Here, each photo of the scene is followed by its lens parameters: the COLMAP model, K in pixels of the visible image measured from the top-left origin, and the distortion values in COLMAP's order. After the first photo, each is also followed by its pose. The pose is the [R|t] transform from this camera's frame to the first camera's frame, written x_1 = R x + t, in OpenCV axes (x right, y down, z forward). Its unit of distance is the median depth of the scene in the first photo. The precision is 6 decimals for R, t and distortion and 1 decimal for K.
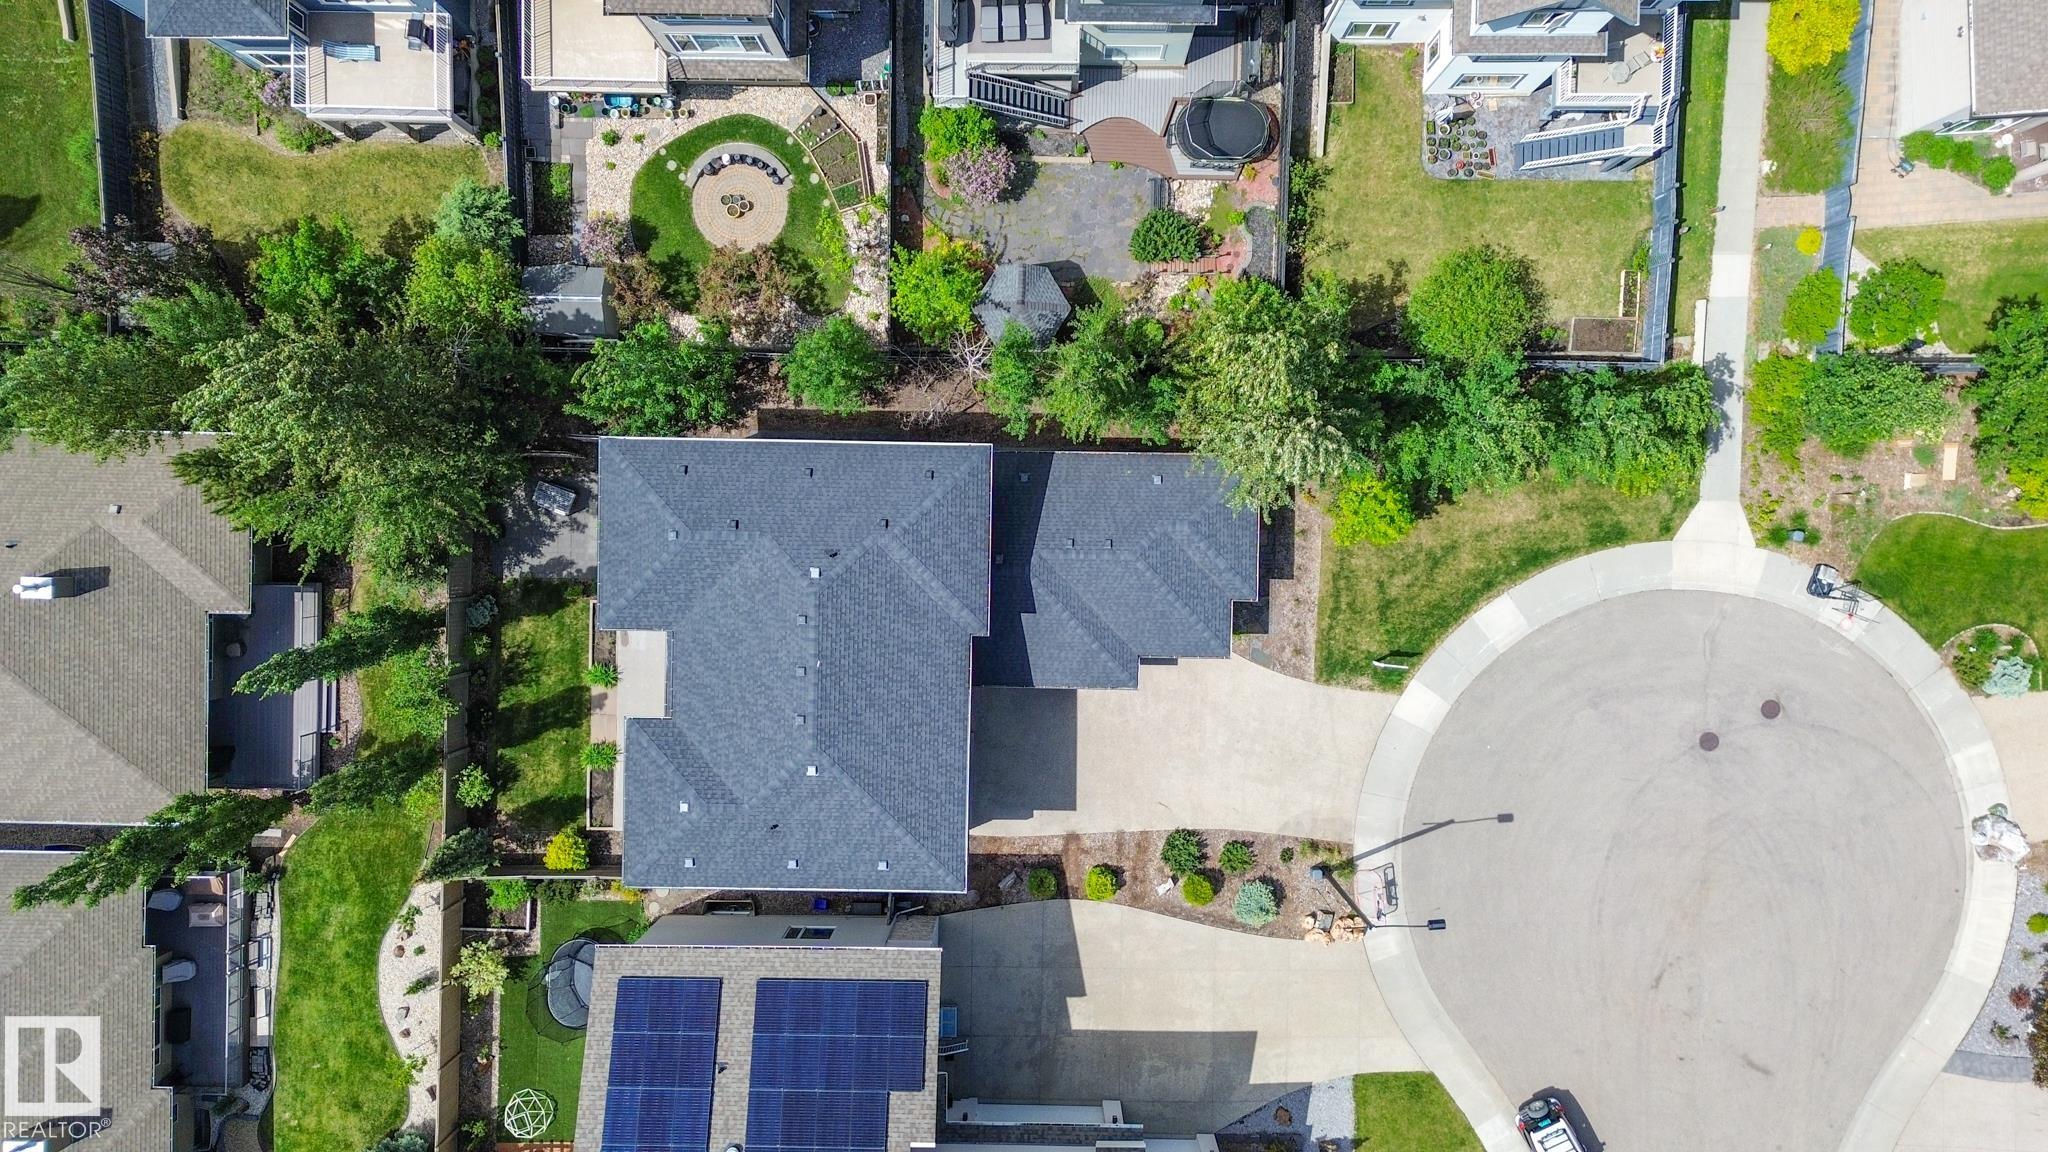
lens RADIAL K [[1443.1, 0, 1024.0], [0, 1443.1, 576.0], [0, 0, 1]] dist [0.106176, -0.112093]
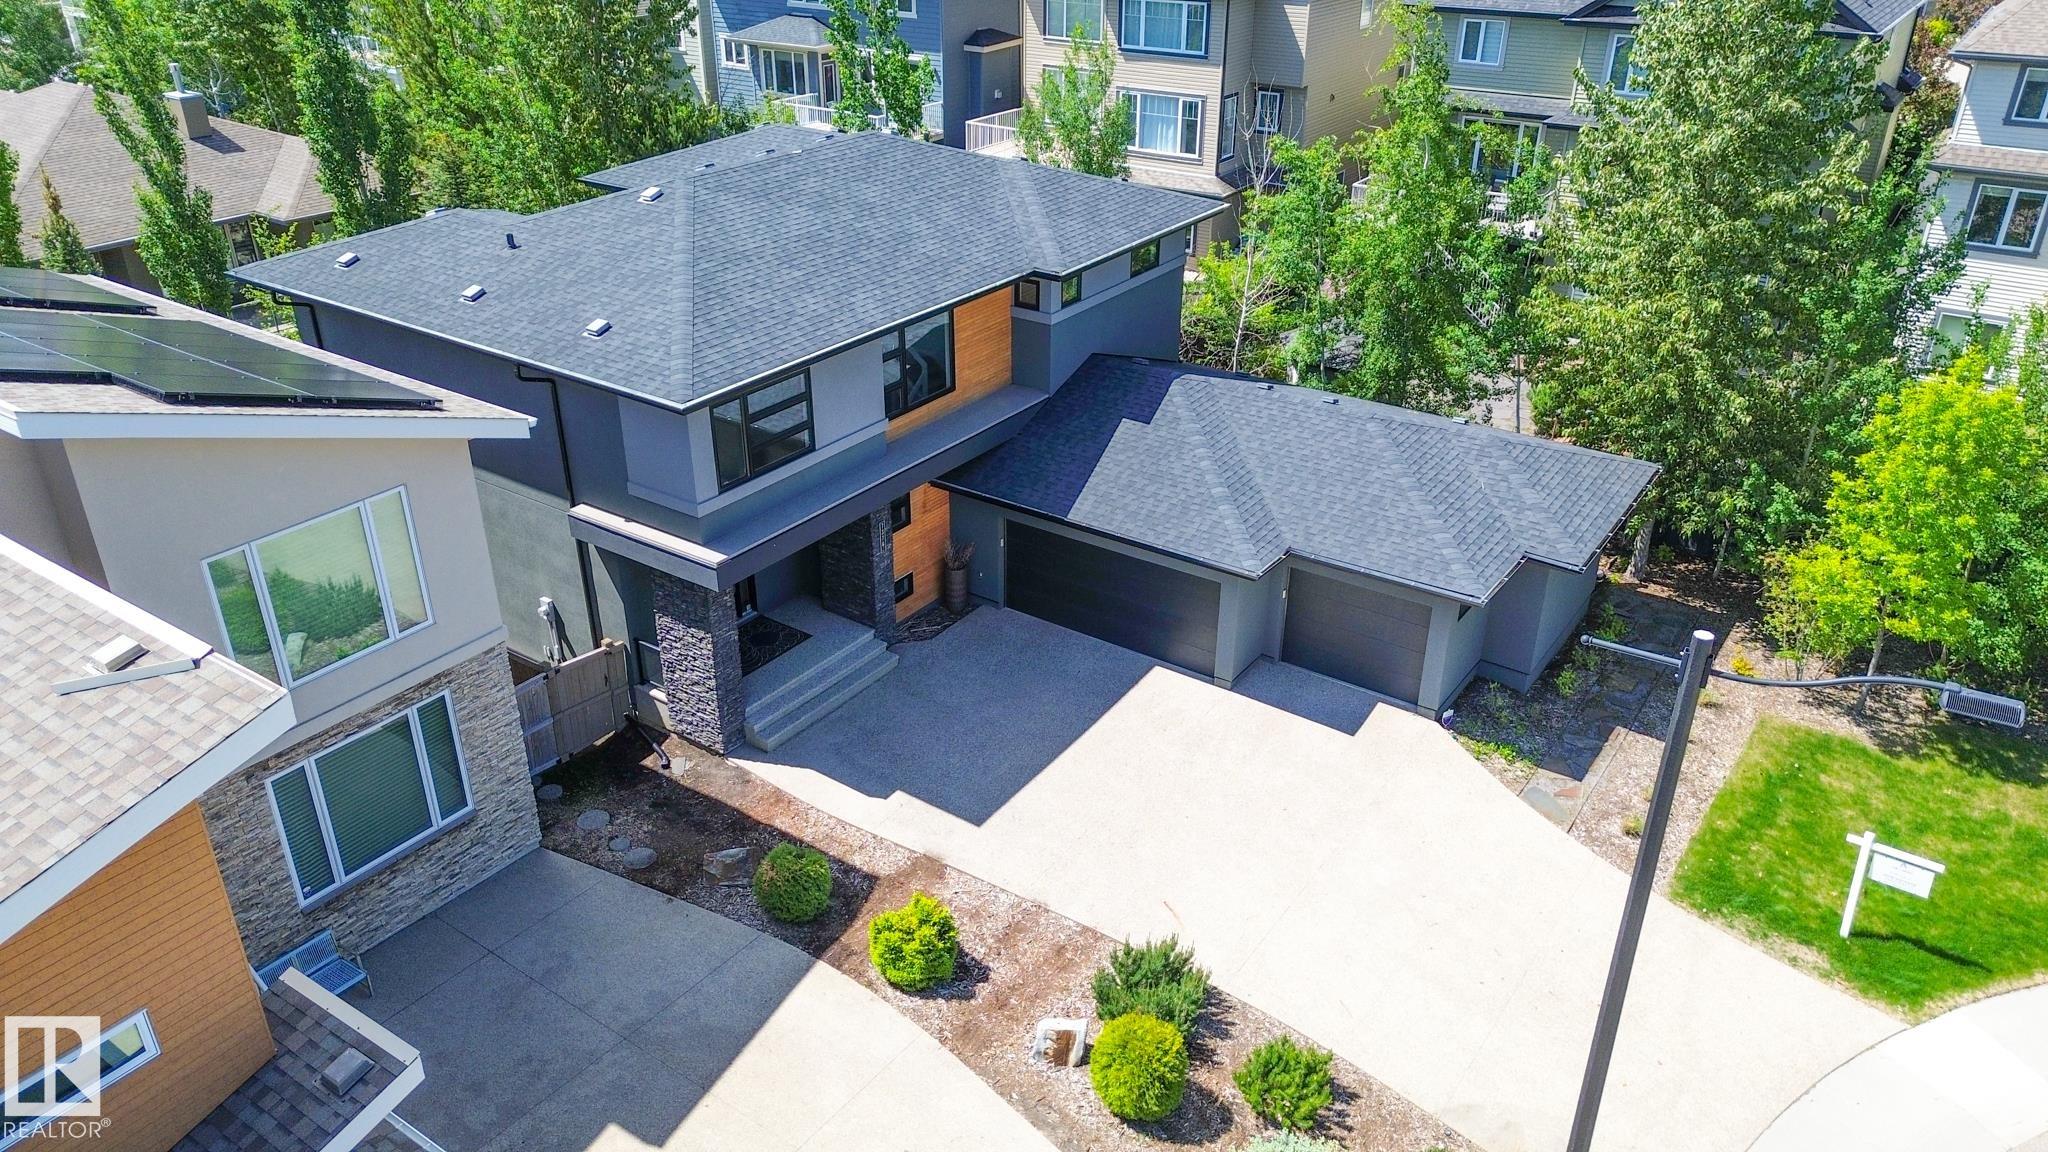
lens RADIAL K [[1443.1, 0, 1024.0], [0, 1443.1, 576.0], [0, 0, 1]] dist [0.106176, -0.112093]
pose [[0.829088, 0.269261, -0.490012, 0.228074], [-0.558676, 0.364089, -0.745198, 0.432924], [-0.022245, 0.891593, 0.452291, 0.748517]]
